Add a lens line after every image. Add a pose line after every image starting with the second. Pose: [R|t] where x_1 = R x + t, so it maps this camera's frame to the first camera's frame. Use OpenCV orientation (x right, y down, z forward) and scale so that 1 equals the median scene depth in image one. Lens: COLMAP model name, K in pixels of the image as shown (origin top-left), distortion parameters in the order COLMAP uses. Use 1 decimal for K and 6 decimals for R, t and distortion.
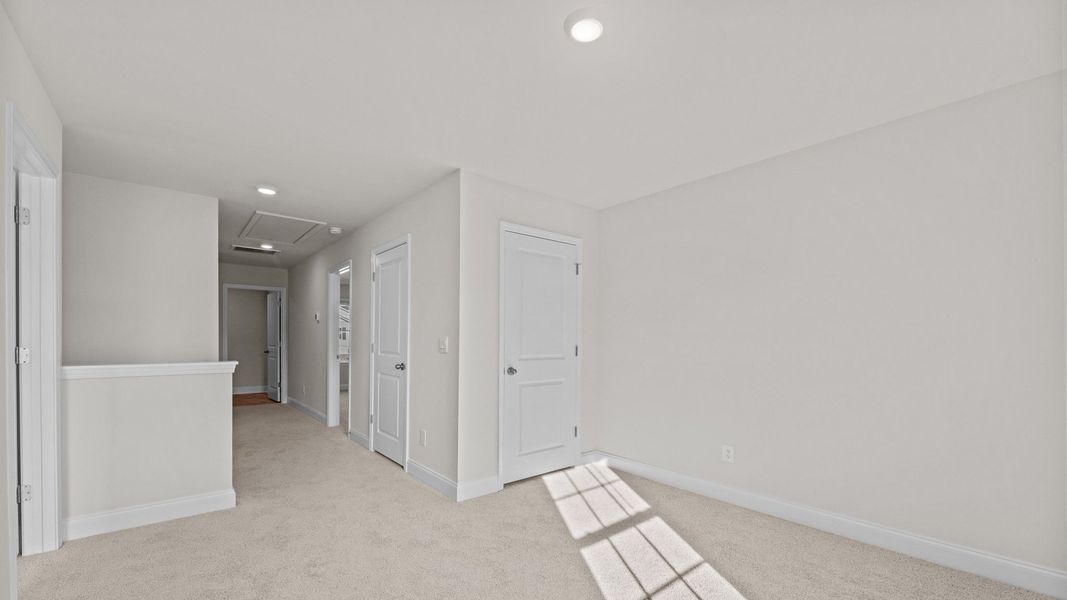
lens RADIAL K [[426.9, 0, 534.0], [0, 426.9, 350.4], [0, 0, 1]] dist [-0.000213, -0.000071]
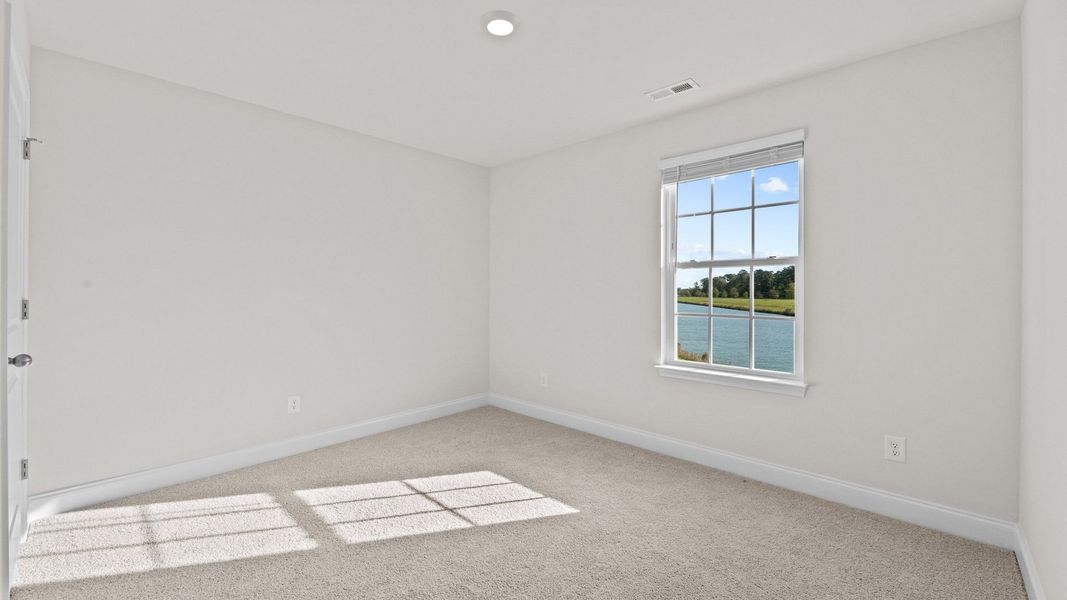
lens RADIAL K [[424.3, 0, 533.5], [0, 424.3, 300.0], [0, 0, 1]] dist [0.000178, -0.000249]
pose [[-0.110902, -0.027912, 0.993439, -0.573447], [0.015839, 0.999429, 0.029849, -0.019193], [-0.993705, 0.019046, -0.110396, 0.561183]]
